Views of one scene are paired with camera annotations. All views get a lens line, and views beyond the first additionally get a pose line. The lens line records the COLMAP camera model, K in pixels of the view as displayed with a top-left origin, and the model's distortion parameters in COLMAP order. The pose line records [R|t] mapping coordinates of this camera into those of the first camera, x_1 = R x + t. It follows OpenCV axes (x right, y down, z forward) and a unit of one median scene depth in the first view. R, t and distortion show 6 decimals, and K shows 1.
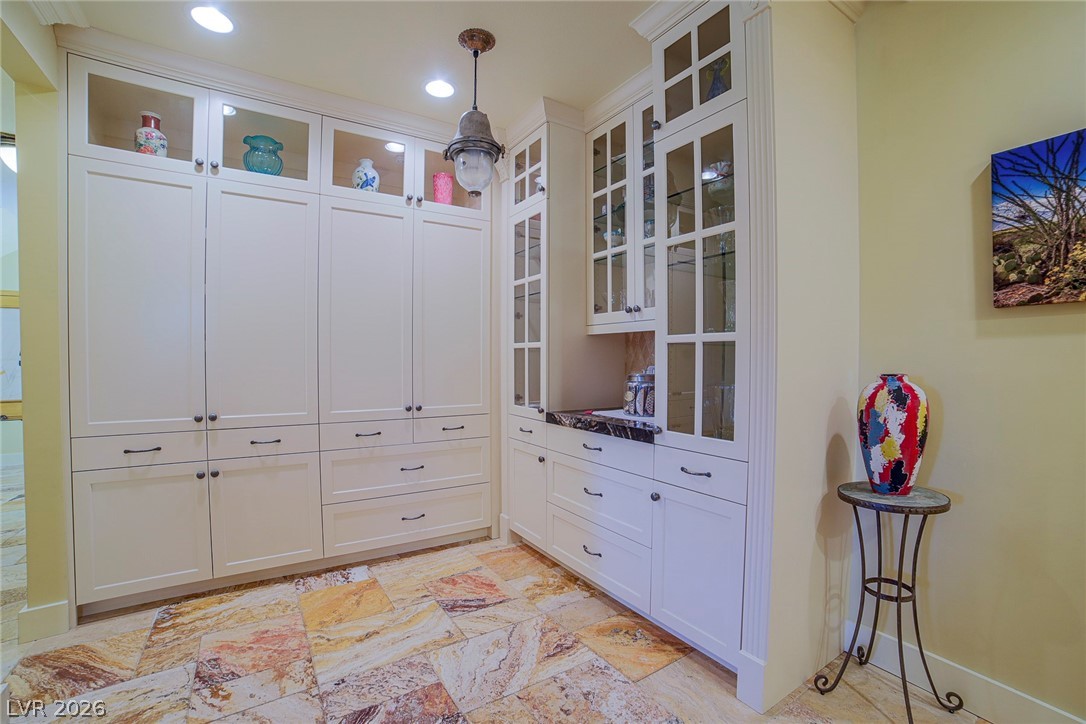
lens RADIAL K [[474.3, 0, 539.8], [0, 474.3, 358.3], [0, 0, 1]] dist [-0.085791, 0.032068]
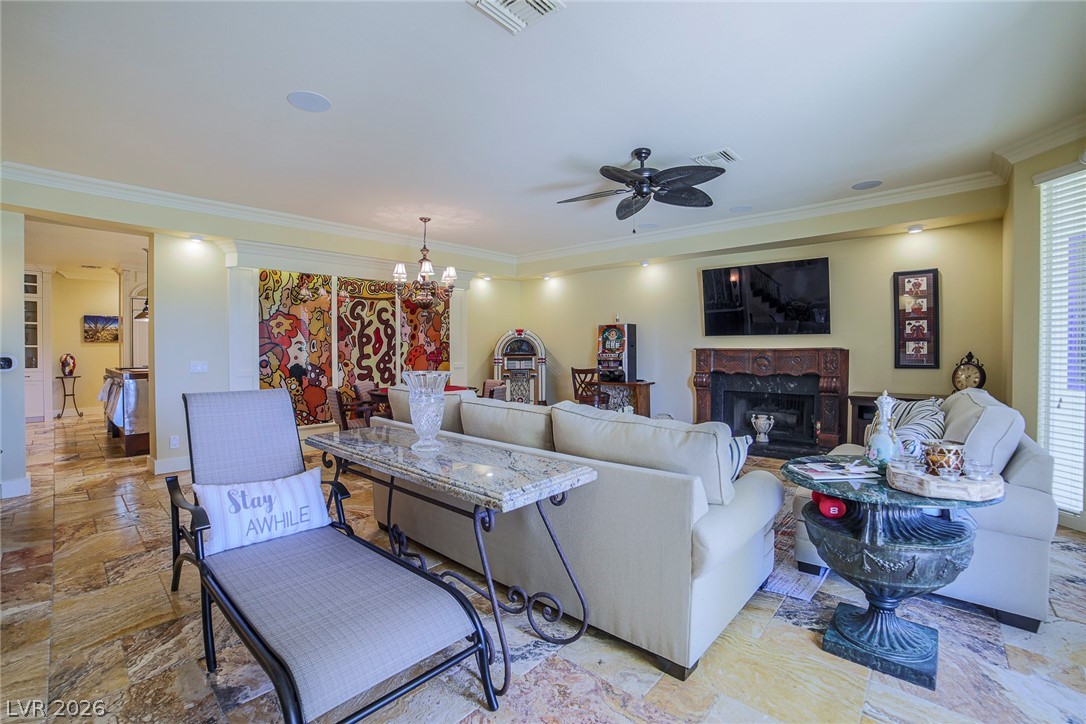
lens RADIAL K [[474.3, 0, 539.8], [0, 474.3, 358.3], [0, 0, 1]] dist [-0.085791, 0.032068]
pose [[-0.255331, -0.017201, 0.966701, -5.926362], [-0.000622, 0.999844, 0.017626, -0.007481], [-0.966854, 0.003900, -0.255302, -3.114609]]
